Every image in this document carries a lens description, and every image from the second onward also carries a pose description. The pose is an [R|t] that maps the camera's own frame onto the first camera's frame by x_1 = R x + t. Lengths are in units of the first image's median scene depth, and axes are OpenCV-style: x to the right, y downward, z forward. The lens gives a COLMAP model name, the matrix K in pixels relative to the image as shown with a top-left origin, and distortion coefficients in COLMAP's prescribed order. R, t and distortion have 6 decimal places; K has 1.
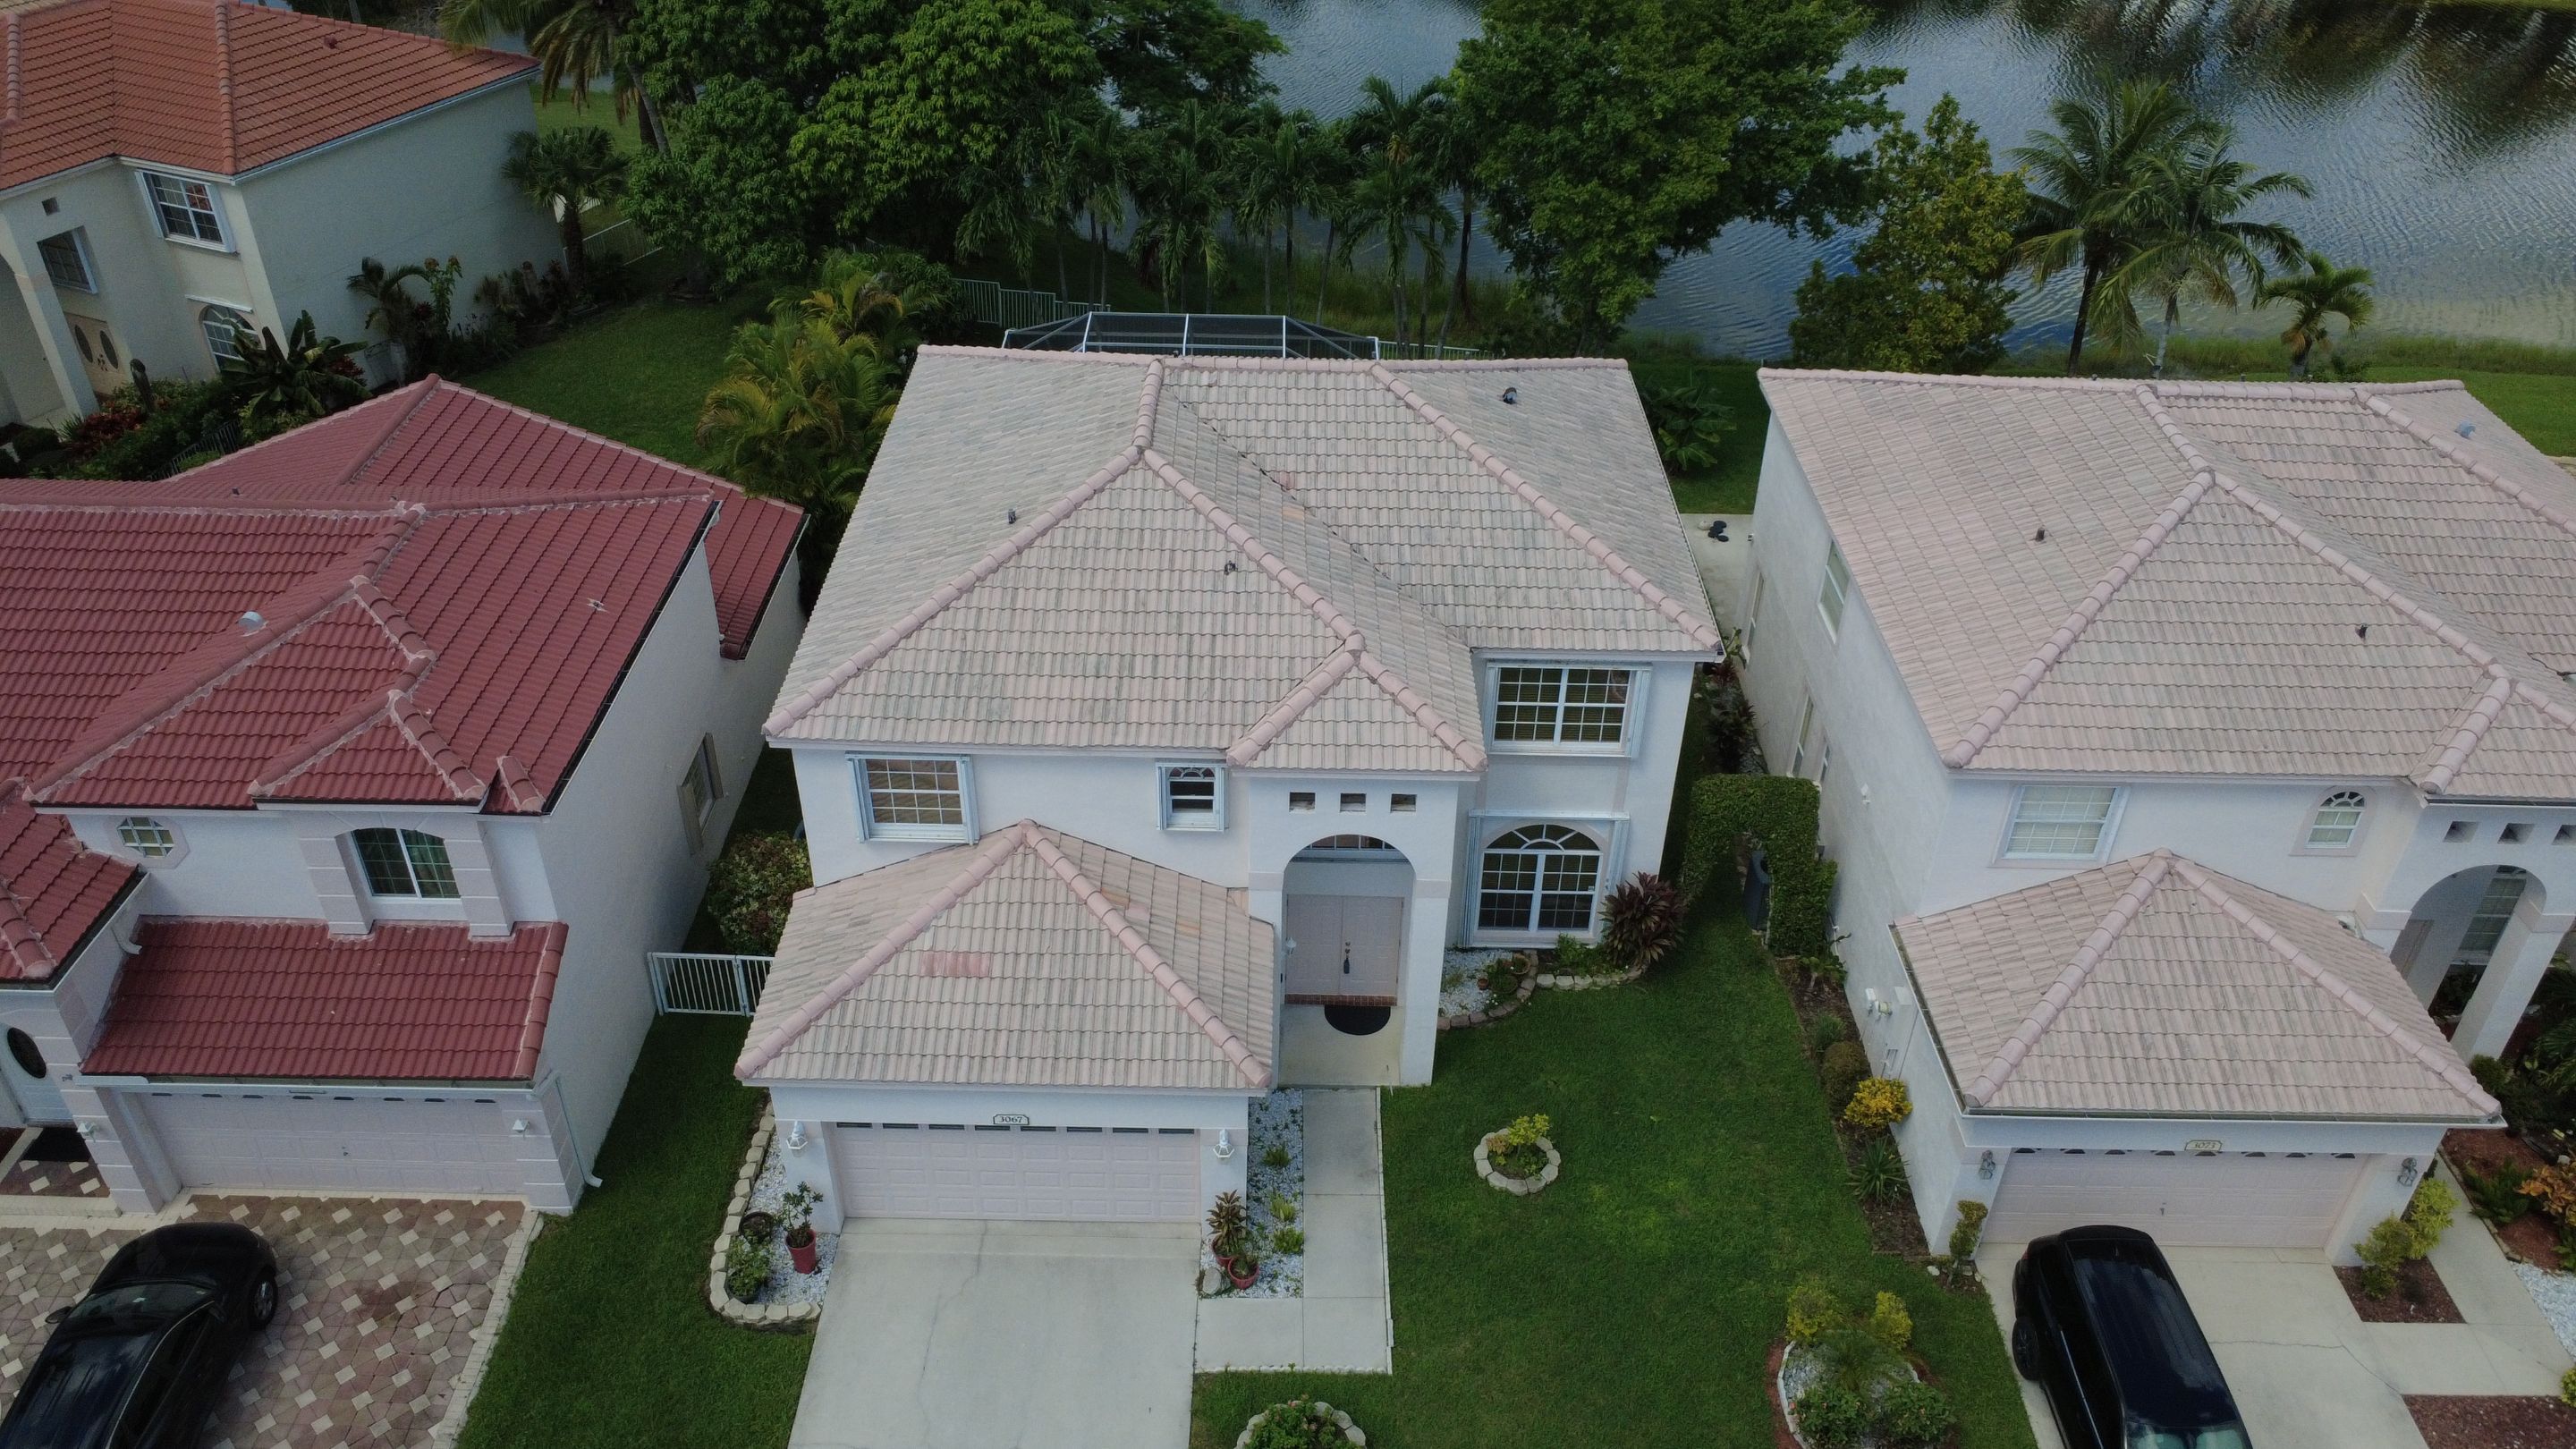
lens RADIAL K [[1874.8, 0, 1291.7], [0, 1874.8, 720.2], [0, 0, 1]] dist [0.007389, -0.006228]
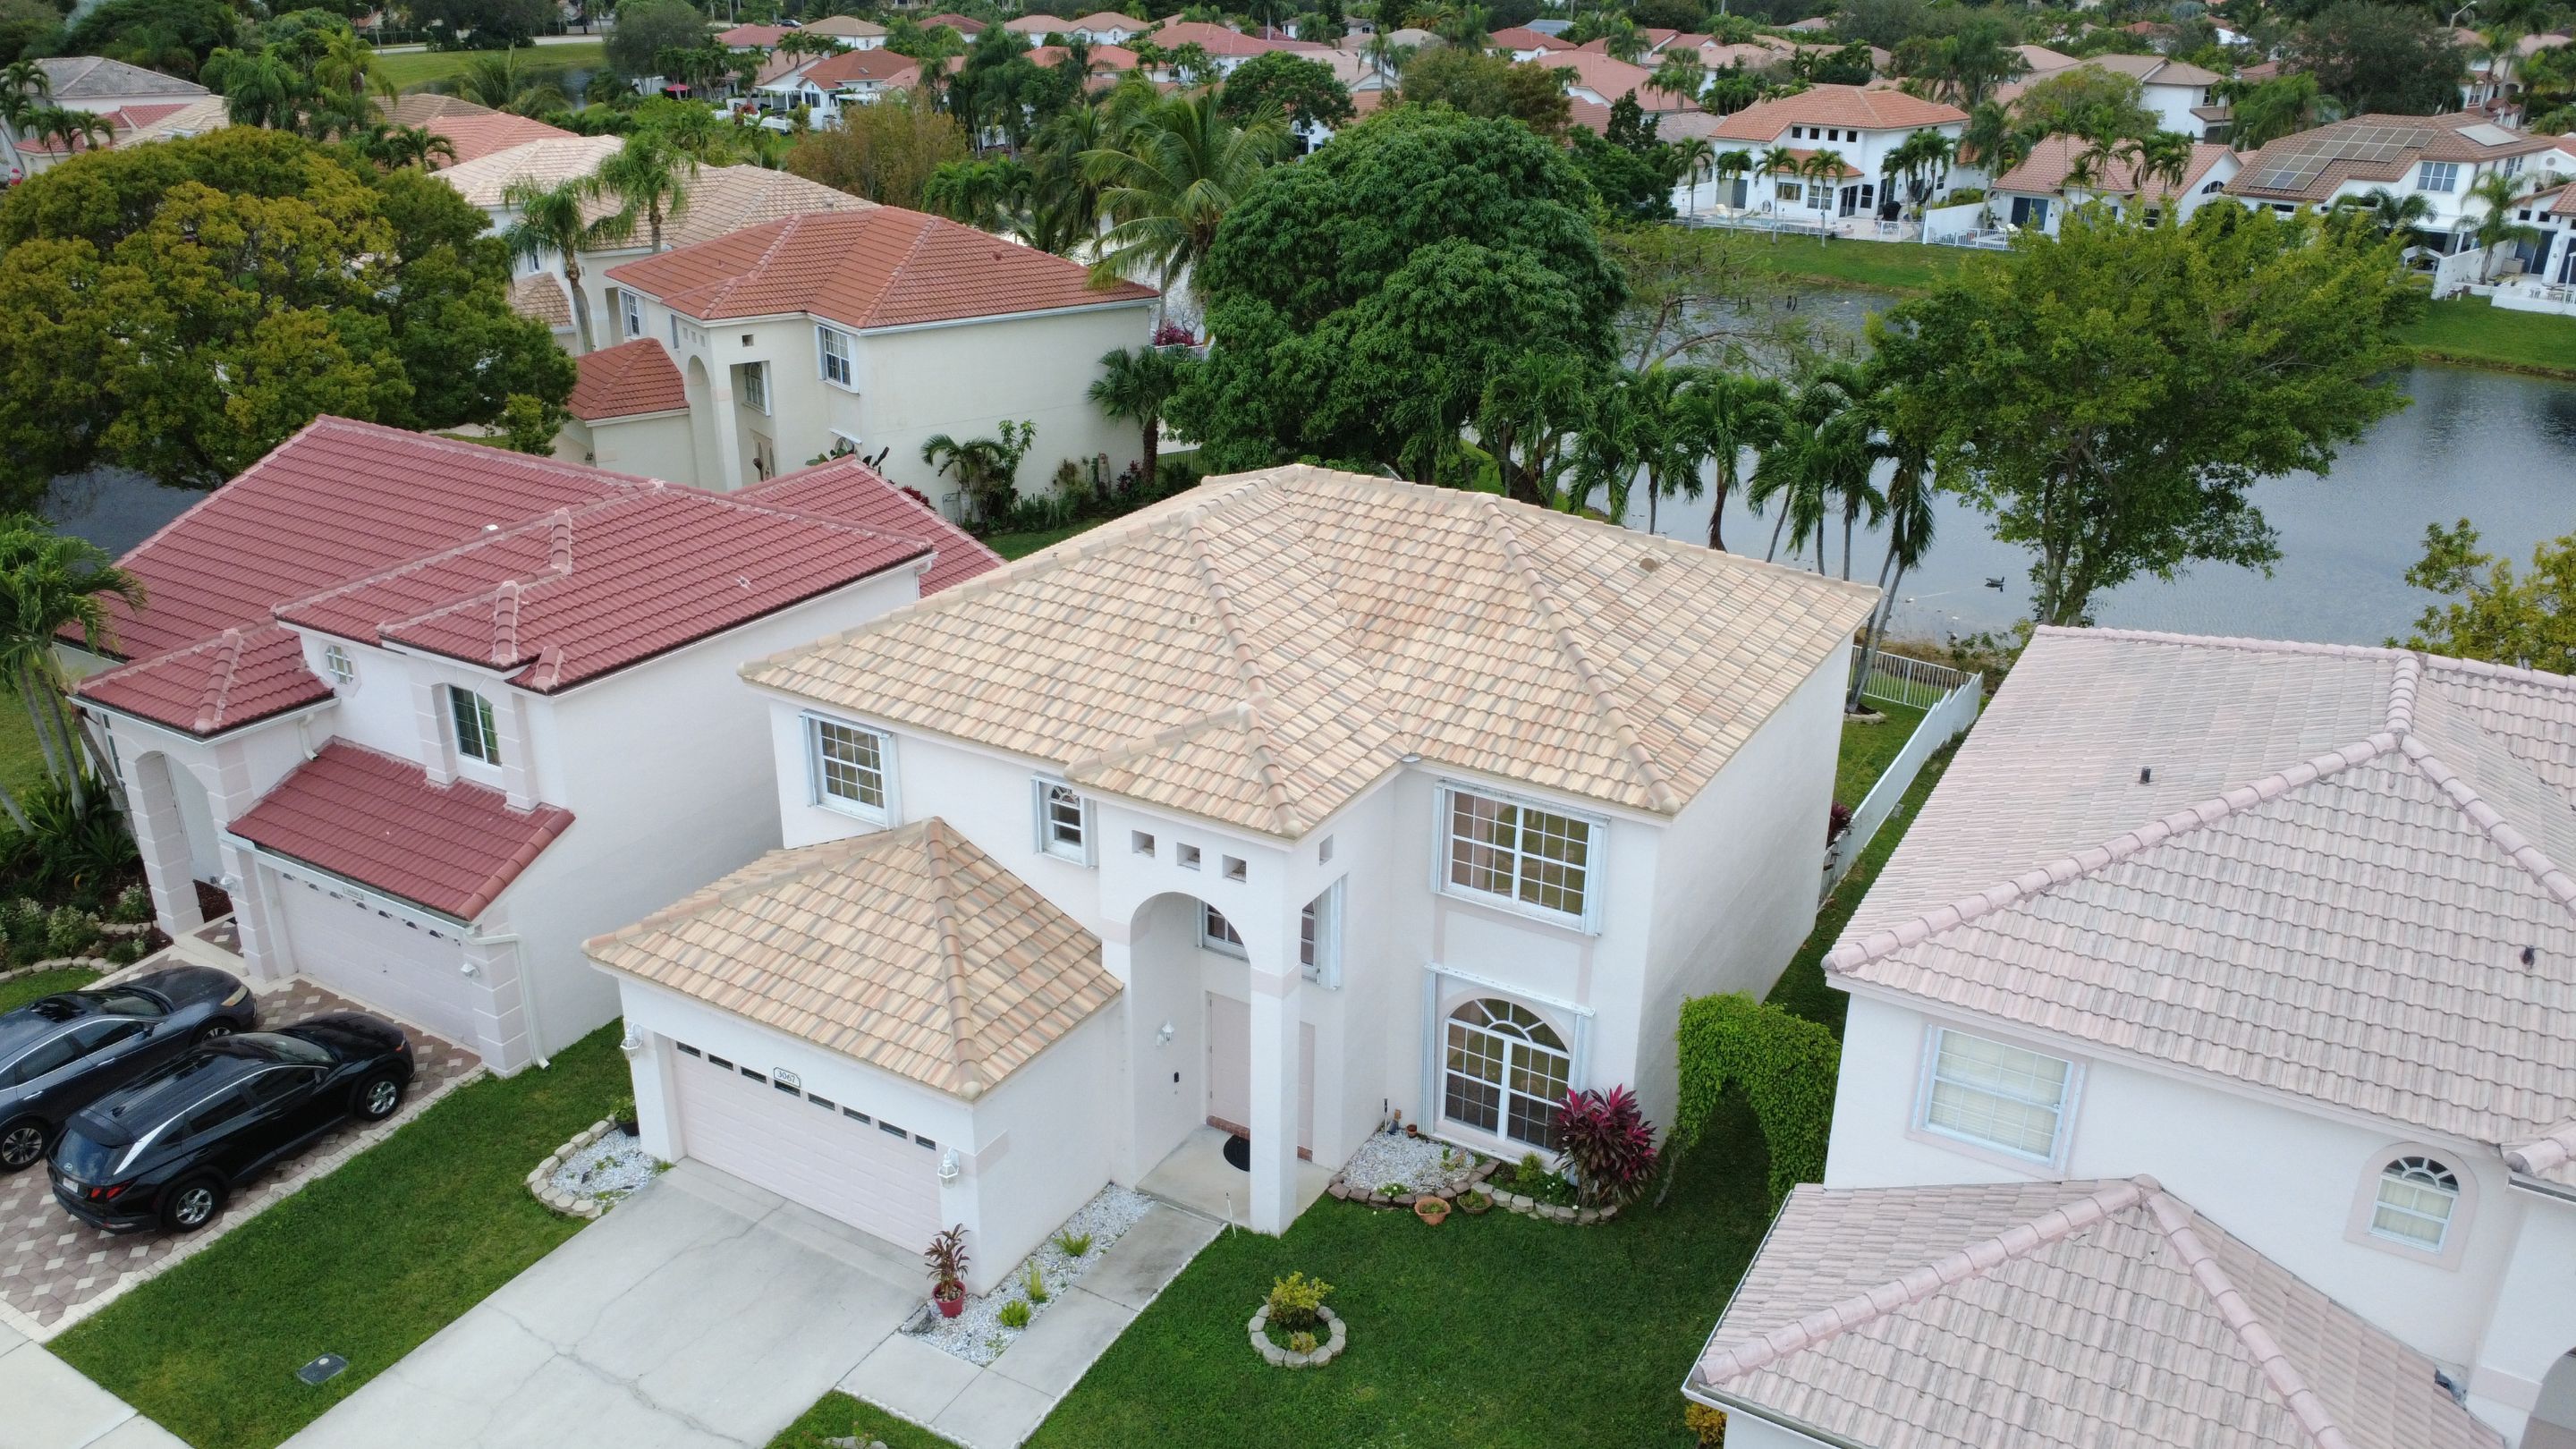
lens RADIAL K [[1865.8, 0, 1290.3], [0, 1865.8, 726.0], [0, 0, 1]] dist [0.007223, -0.007181]
pose [[0.866663, 0.180546, -0.465078, 0.478243], [-0.280061, 0.947542, -0.154046, 0.107032], [0.412869, 0.263756, 0.871764, 0.184119]]
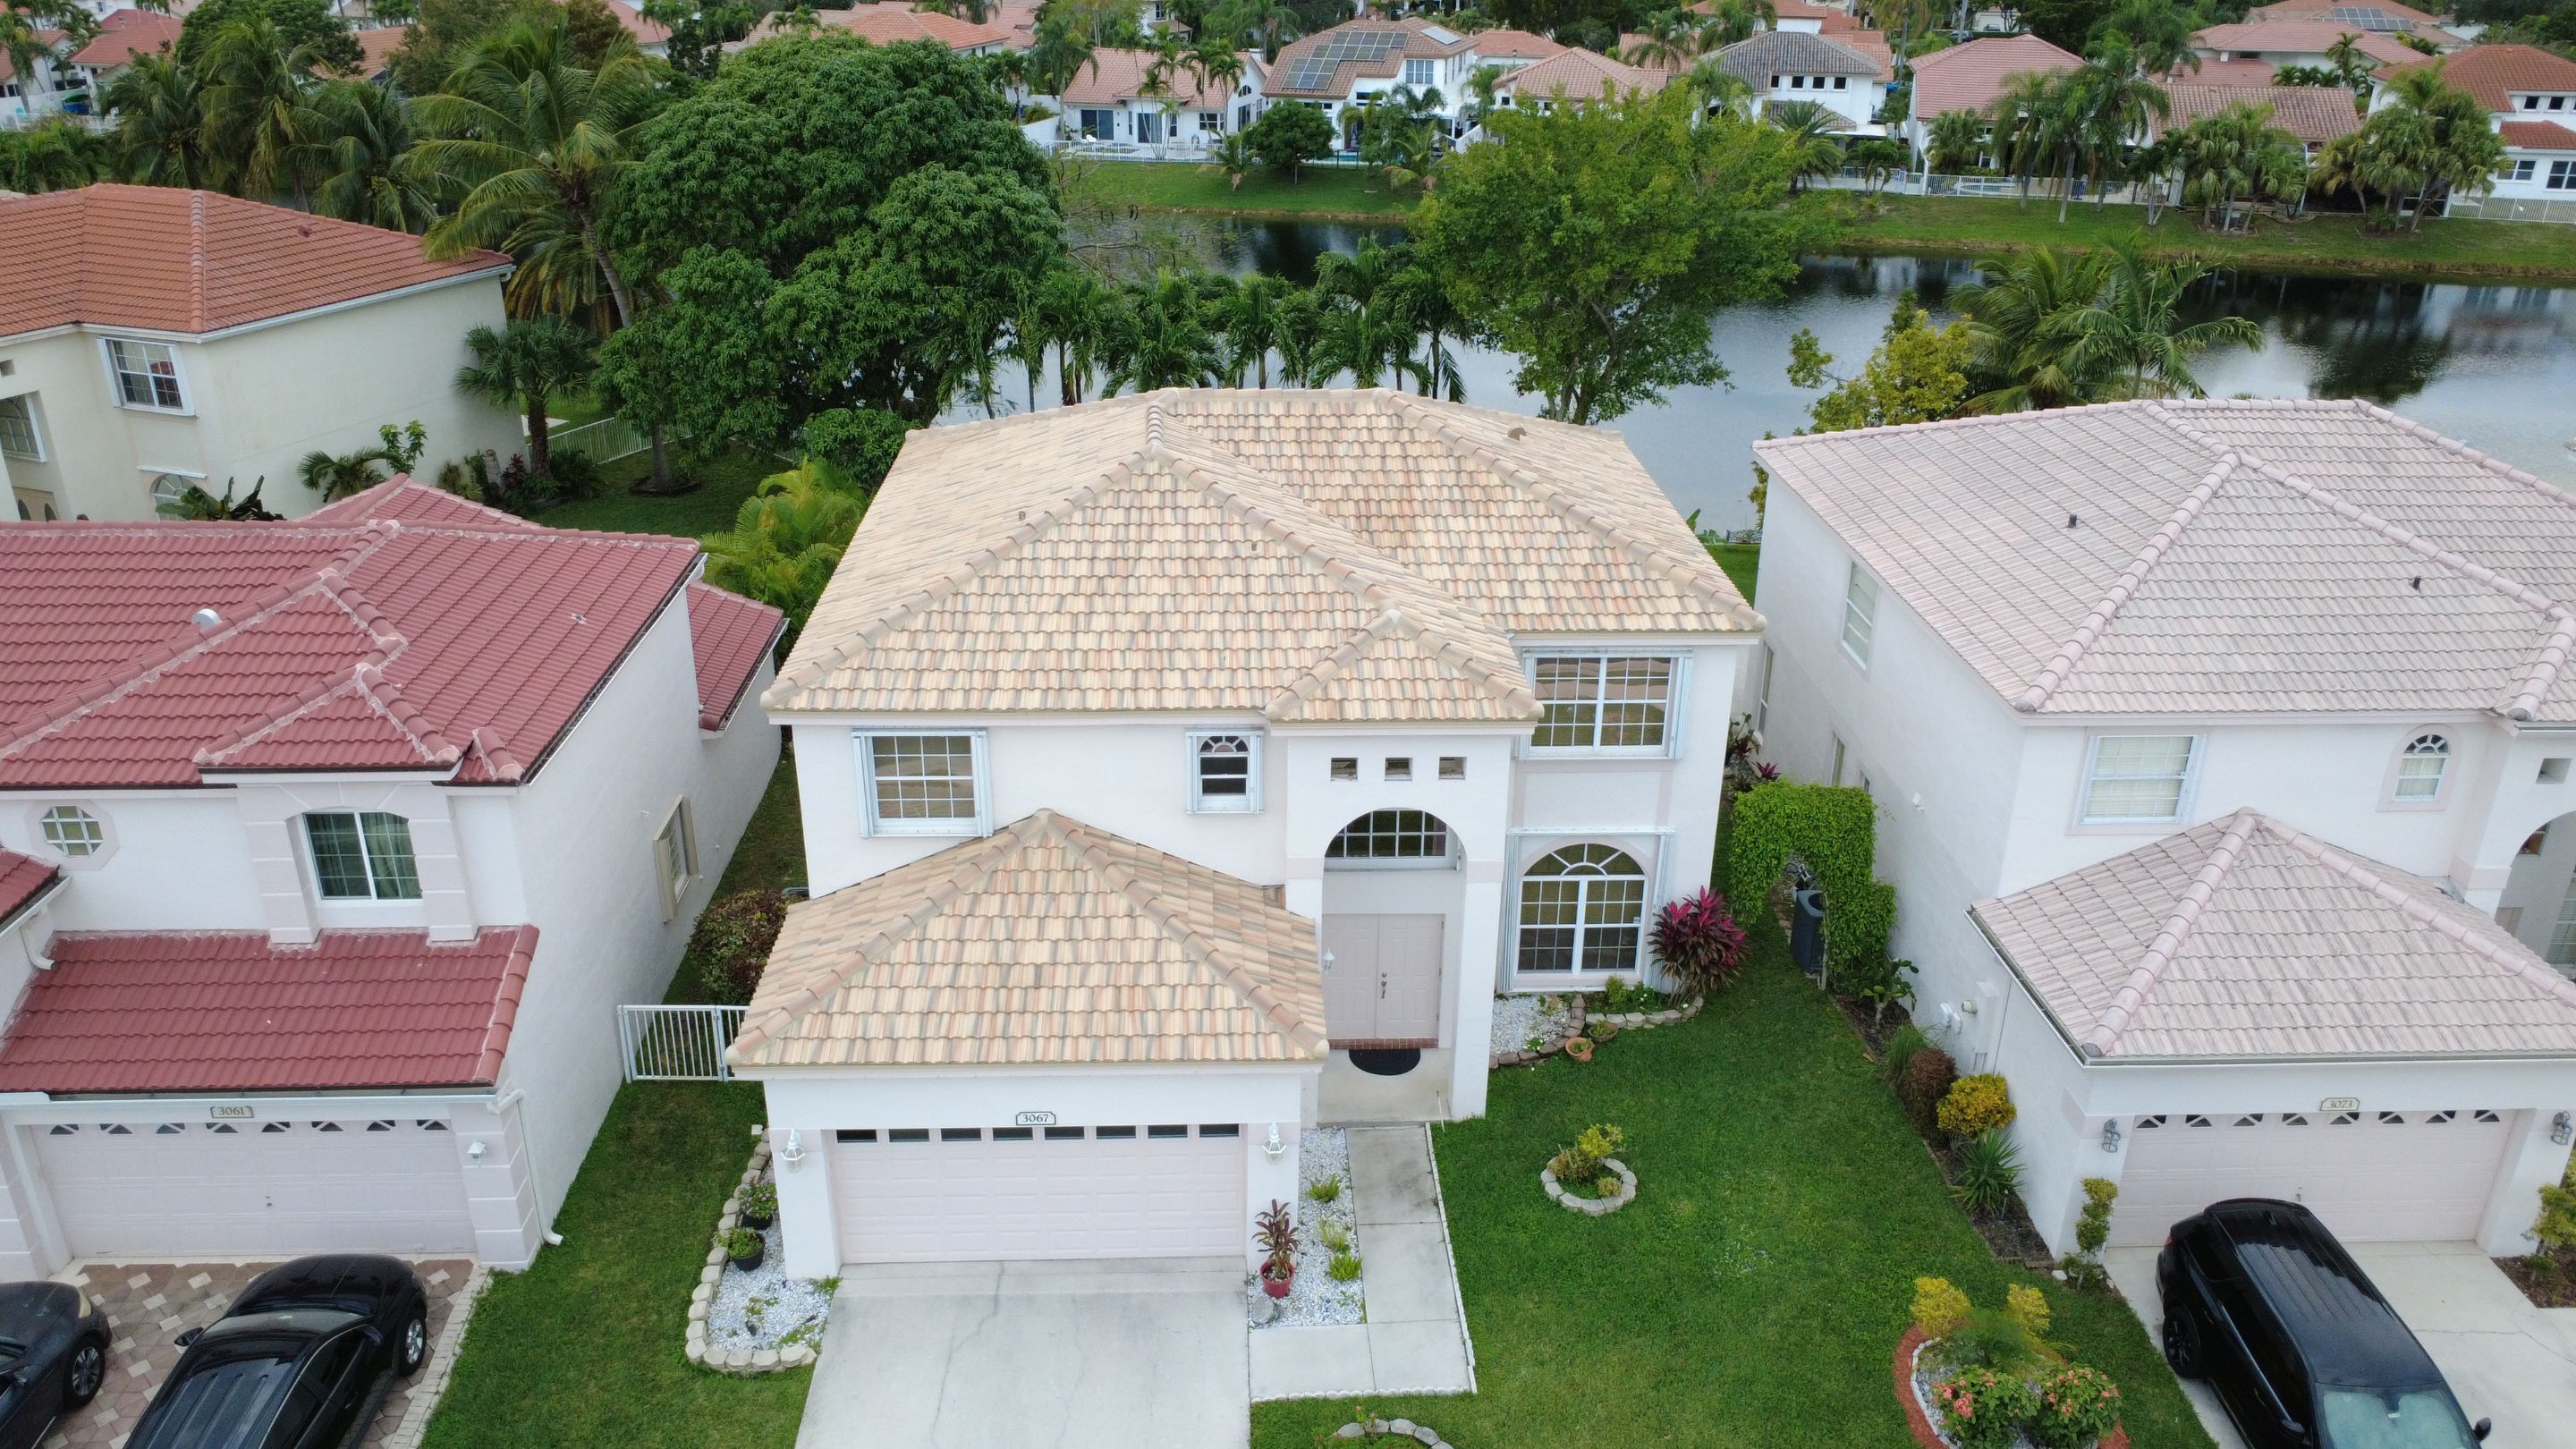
lens RADIAL K [[1865.8, 0, 1290.3], [0, 1865.8, 726.0], [0, 0, 1]] dist [0.007223, -0.007181]
pose [[0.998767, -0.026113, 0.042216, -0.057620], [0.033655, 0.981364, -0.189187, 0.189177], [-0.036489, 0.190374, 0.981033, 0.082341]]
